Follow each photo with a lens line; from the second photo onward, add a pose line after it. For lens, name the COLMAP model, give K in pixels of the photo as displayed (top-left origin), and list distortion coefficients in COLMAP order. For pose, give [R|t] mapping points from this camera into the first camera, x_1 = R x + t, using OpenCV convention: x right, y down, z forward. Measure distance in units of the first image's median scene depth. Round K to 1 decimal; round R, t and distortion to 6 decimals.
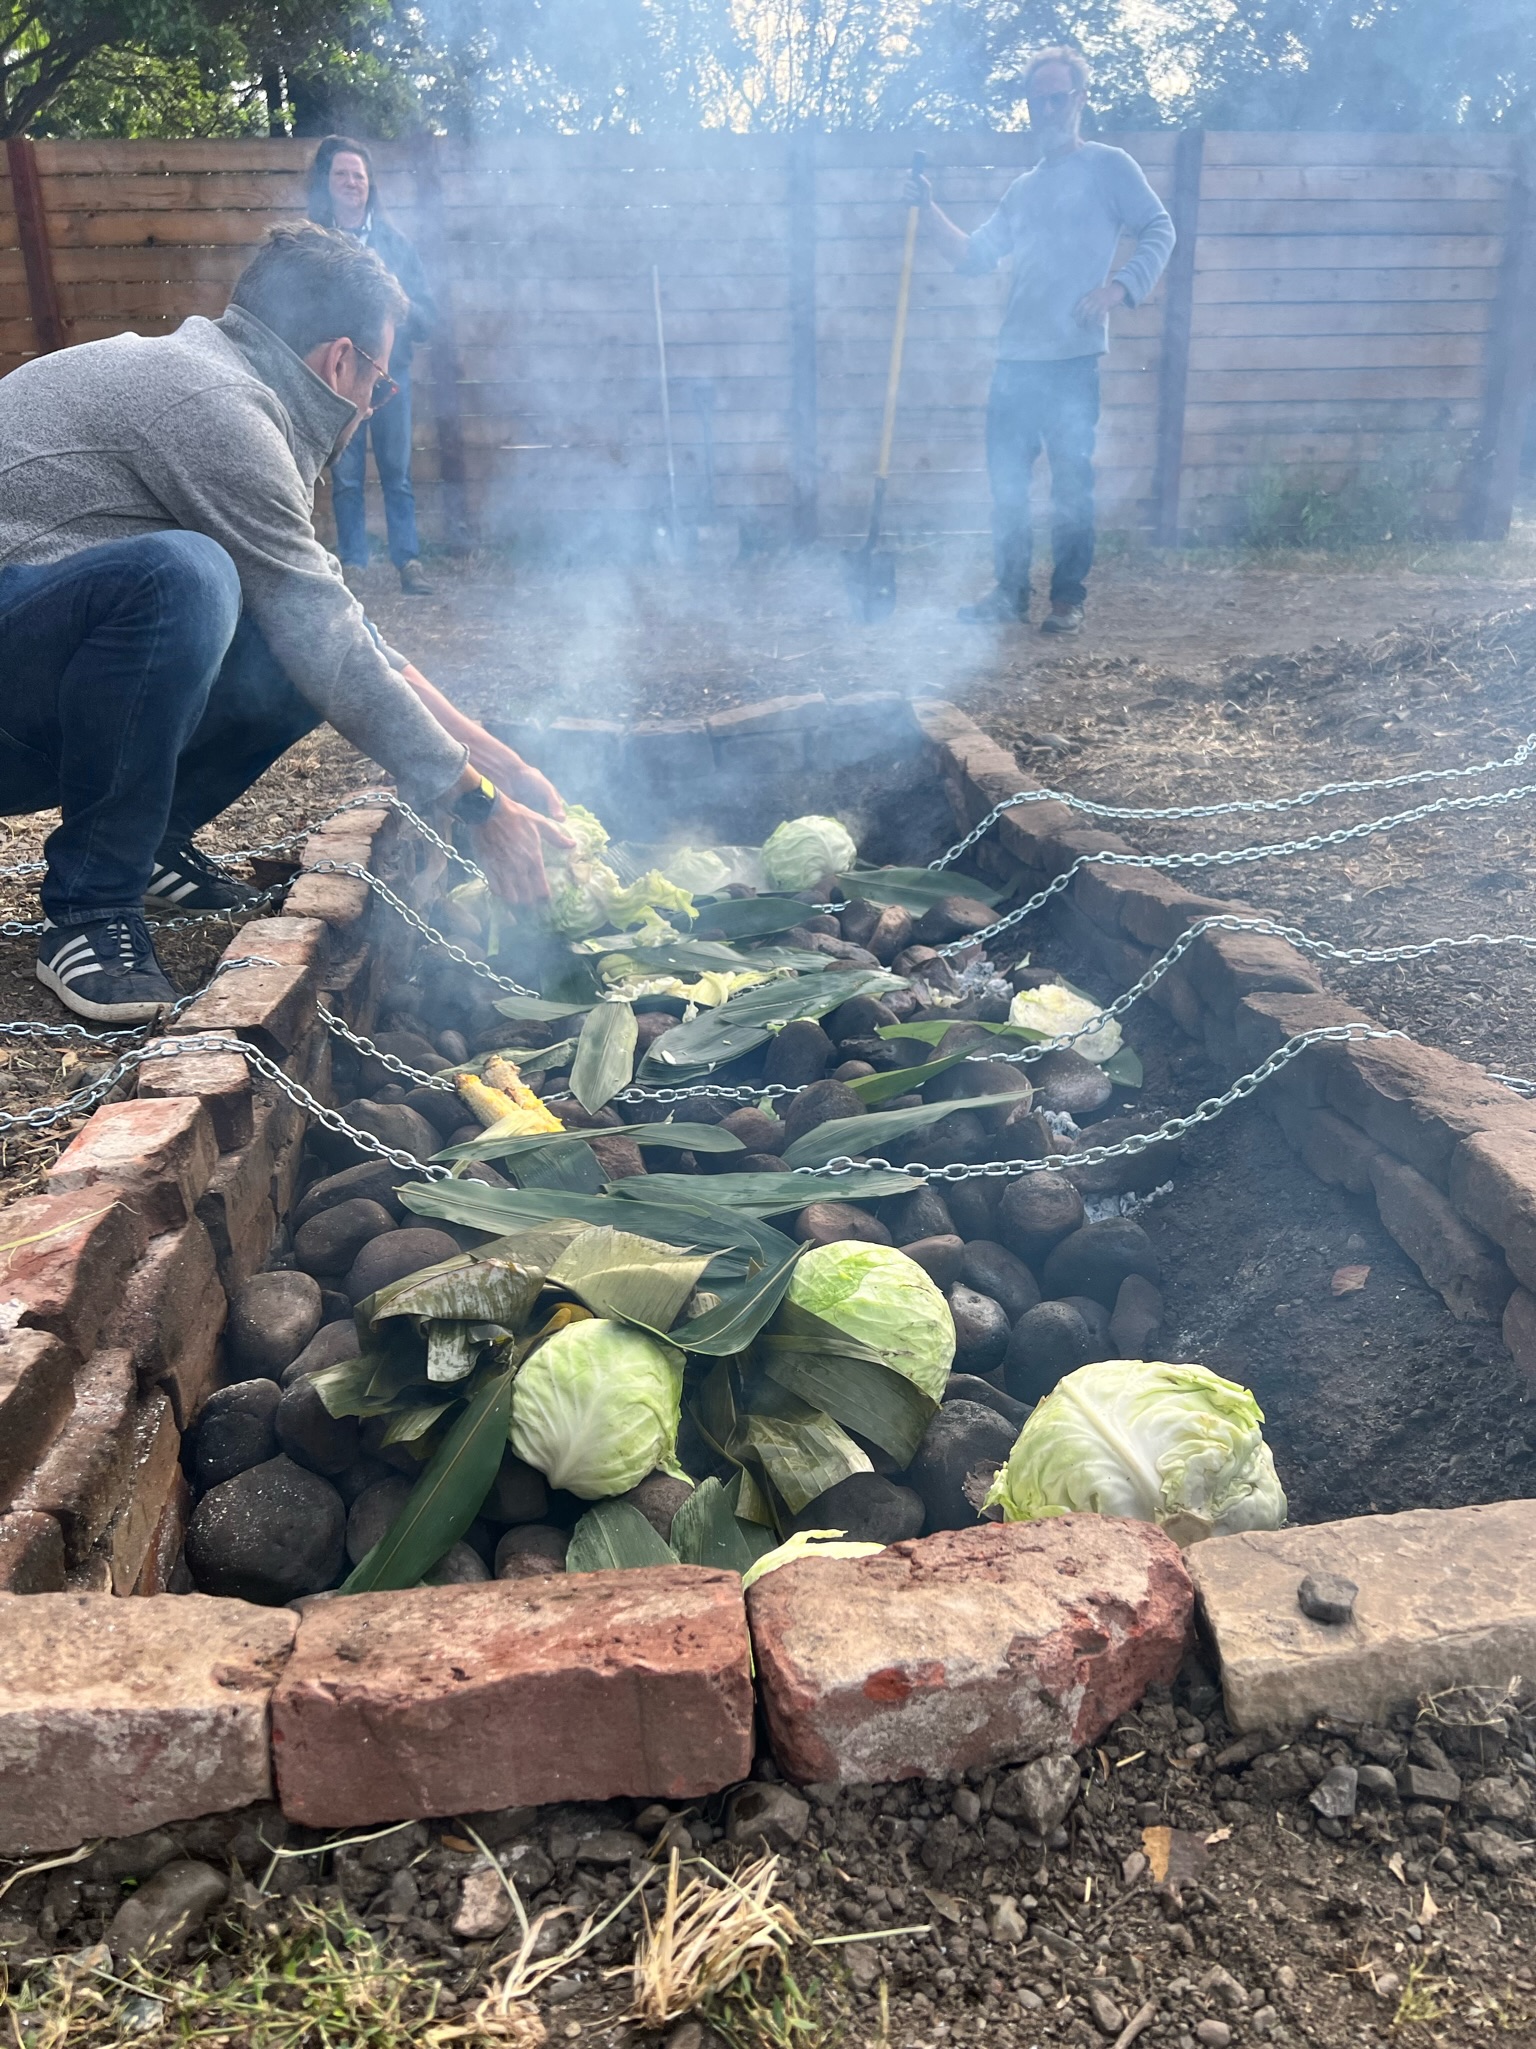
lens RADIAL K [[1554.2, 0, 763.4], [0, 1554.2, 1022.4], [0, 0, 1]] dist [0.013121, -0.000011]
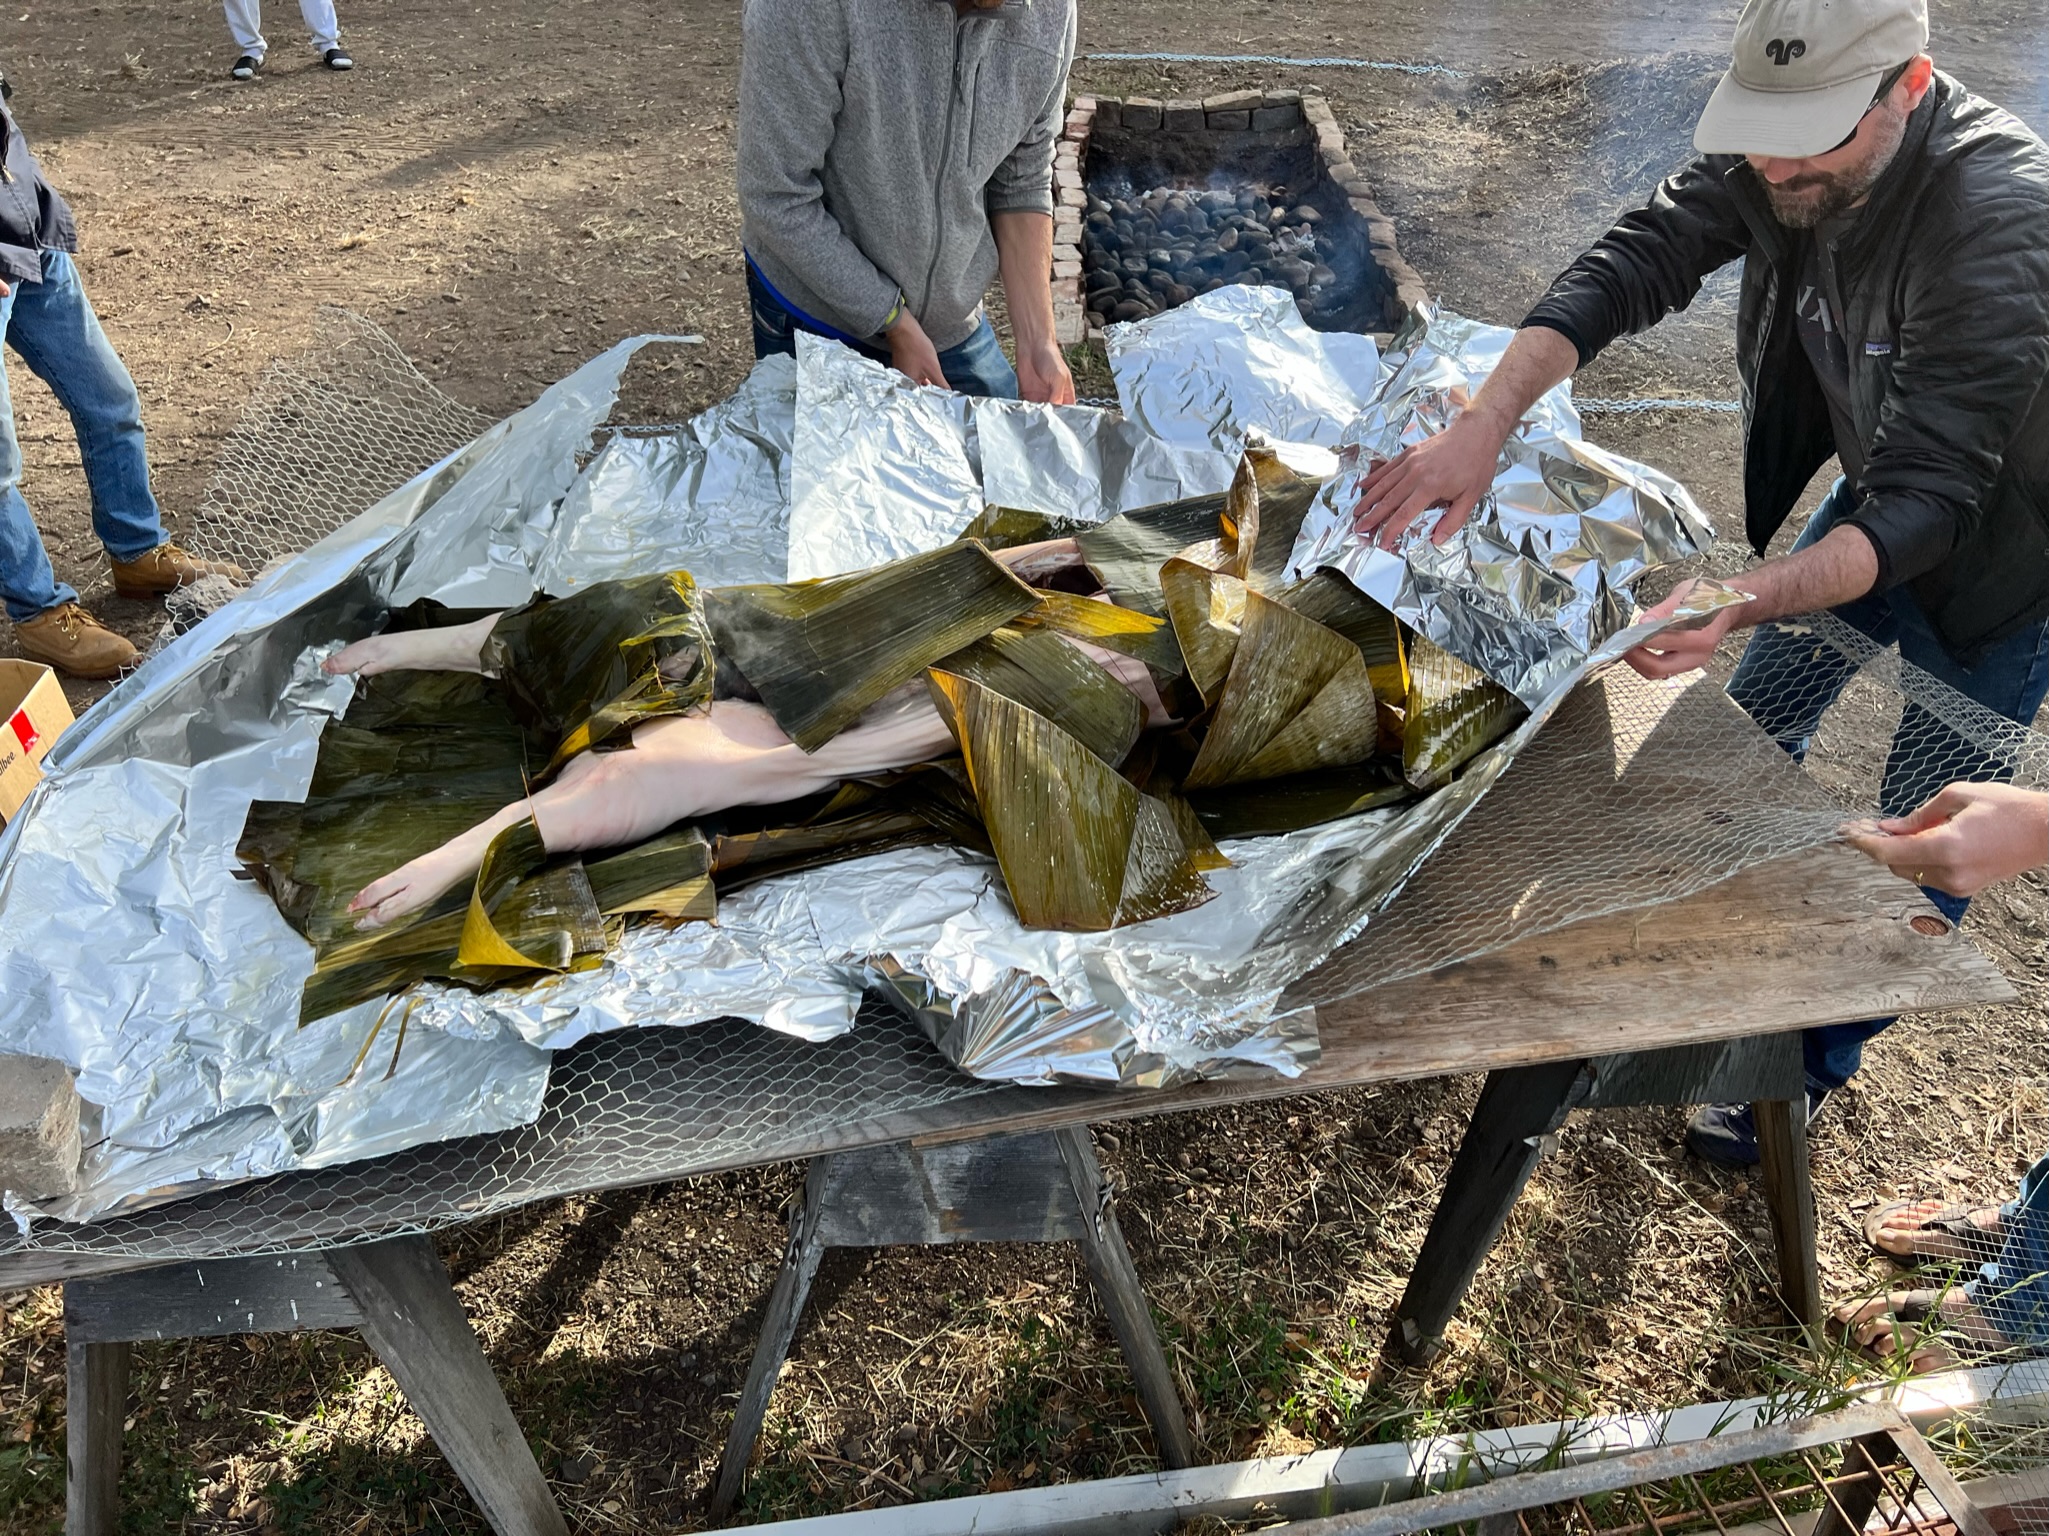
lens RADIAL K [[1554.2, 0, 1026.4], [0, 1554.2, 758.0], [0, 0, 1]] dist [0.013121, -0.000011]
pose [[0.993694, 0.079099, -0.079468, -0.016393], [-0.052357, 0.954074, 0.294960, 0.016596], [0.099150, -0.288939, 0.952199, -0.562705]]
